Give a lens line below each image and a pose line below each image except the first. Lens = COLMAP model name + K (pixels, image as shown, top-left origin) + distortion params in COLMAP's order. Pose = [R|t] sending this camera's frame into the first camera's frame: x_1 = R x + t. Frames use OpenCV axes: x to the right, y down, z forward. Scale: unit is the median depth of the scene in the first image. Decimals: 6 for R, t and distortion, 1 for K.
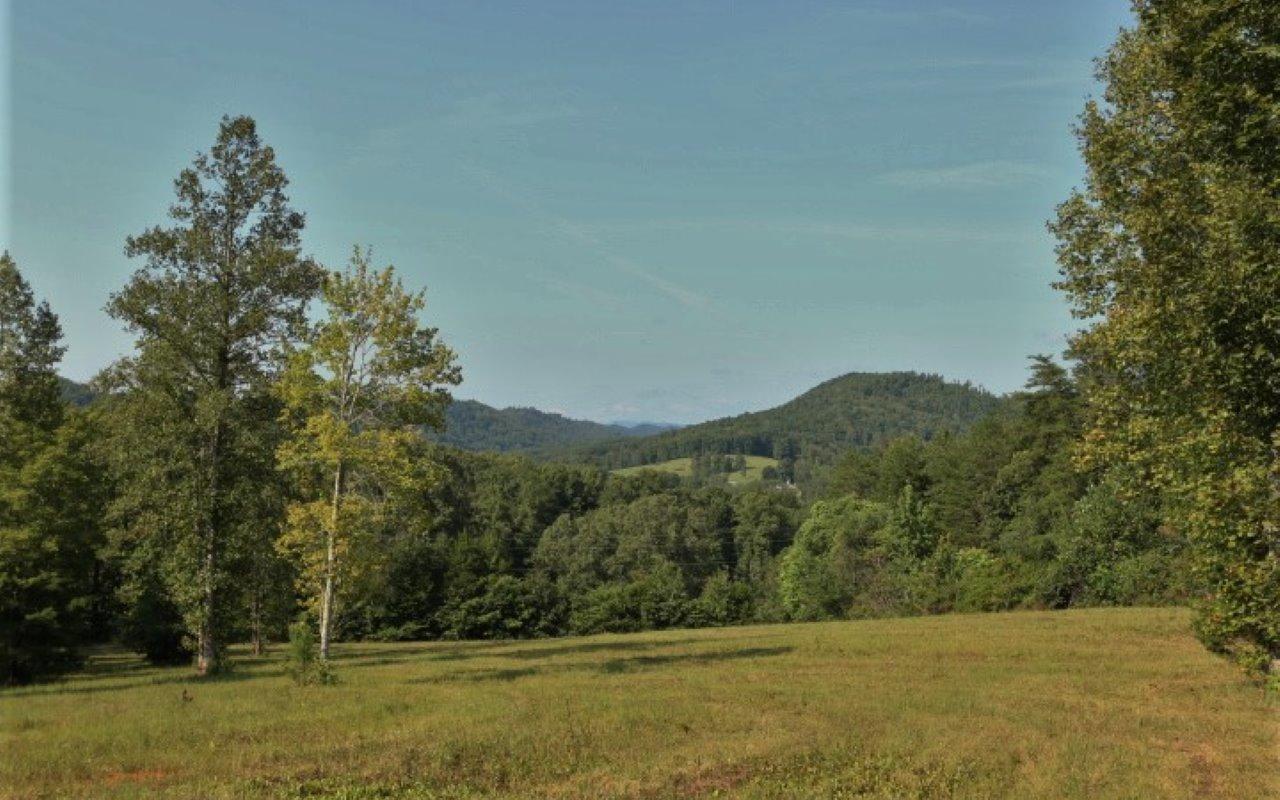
lens RADIAL K [[1225.0, 0, 631.4], [0, 1225.0, 392.8], [0, 0, 1]] dist [0.011485, 0.000000]
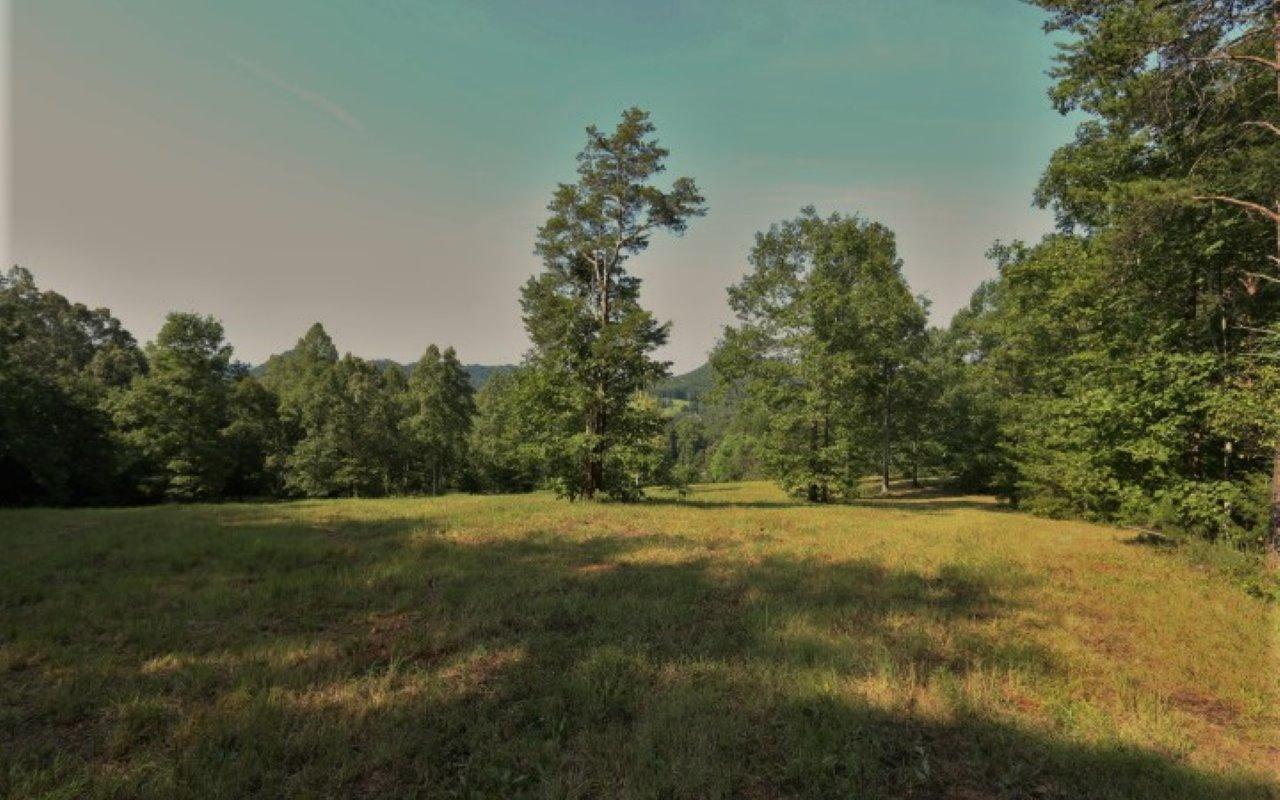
lens RADIAL K [[657.7, 0, 635.8], [0, 657.7, 392.8], [0, 0, 1]] dist [-0.014598, 0.004612]
pose [[0.999040, 0.011851, 0.042169, -0.146699], [-0.013773, 0.998866, 0.045584, -0.088744], [-0.041581, -0.046121, 0.998070, -0.513484]]
